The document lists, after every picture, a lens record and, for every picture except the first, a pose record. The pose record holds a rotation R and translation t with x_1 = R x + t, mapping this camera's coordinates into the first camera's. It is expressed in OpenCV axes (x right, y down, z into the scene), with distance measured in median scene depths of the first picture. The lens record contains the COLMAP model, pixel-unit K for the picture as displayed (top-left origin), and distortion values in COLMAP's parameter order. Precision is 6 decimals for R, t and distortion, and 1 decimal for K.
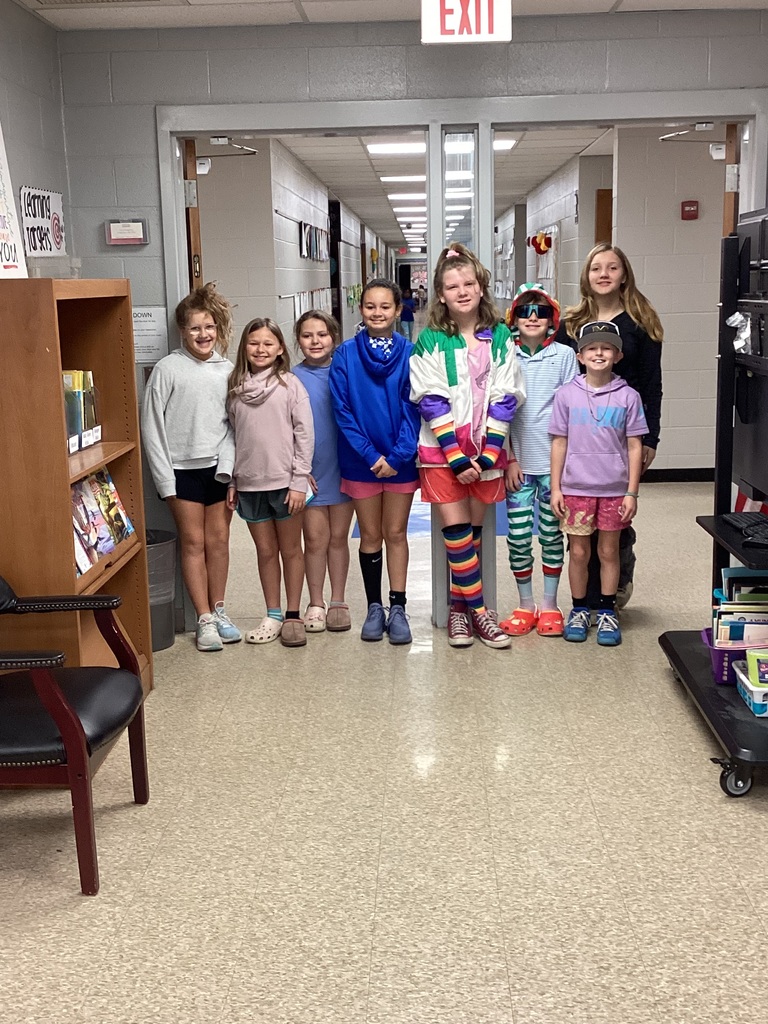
lens RADIAL K [[1264.8, 0, 384.0], [0, 1264.8, 512.0], [0, 0, 1]] dist [0.184332, -0.460668]
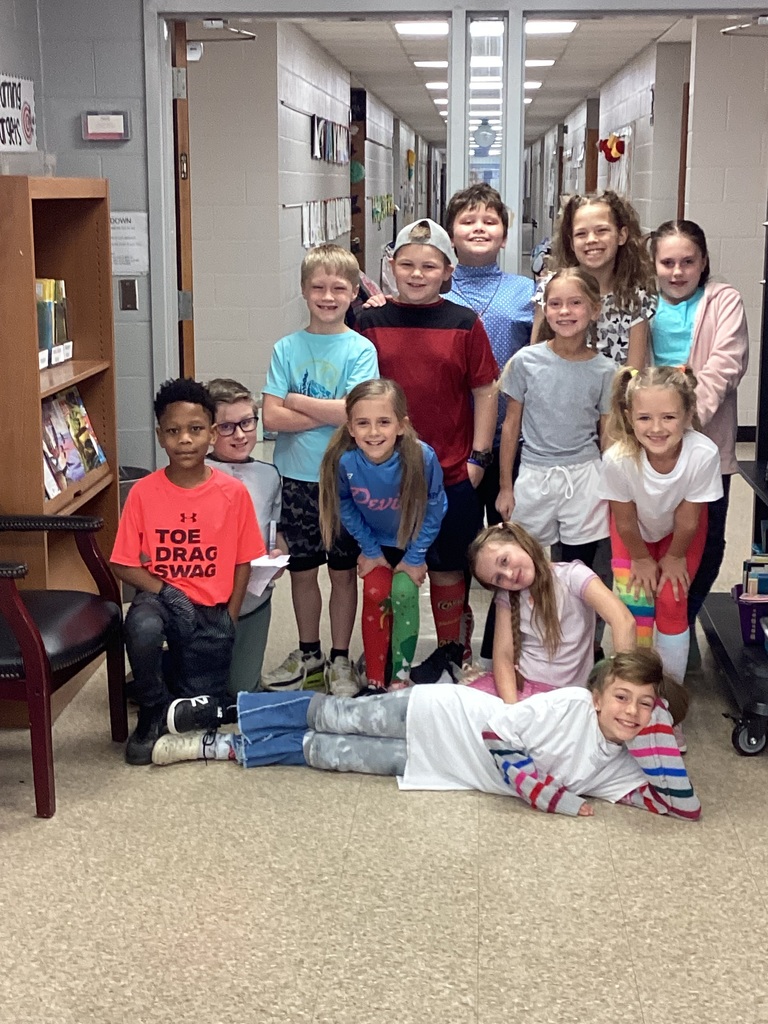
lens RADIAL K [[1677.9, 0, 384.0], [0, 1677.9, 512.0], [0, 0, 1]] dist [0.145448, -0.225749]
pose [[0.999296, 0.028604, -0.024287, 0.032250], [-0.028411, 0.999562, 0.008254, 0.039185], [0.024513, -0.007559, 0.999671, -0.199673]]
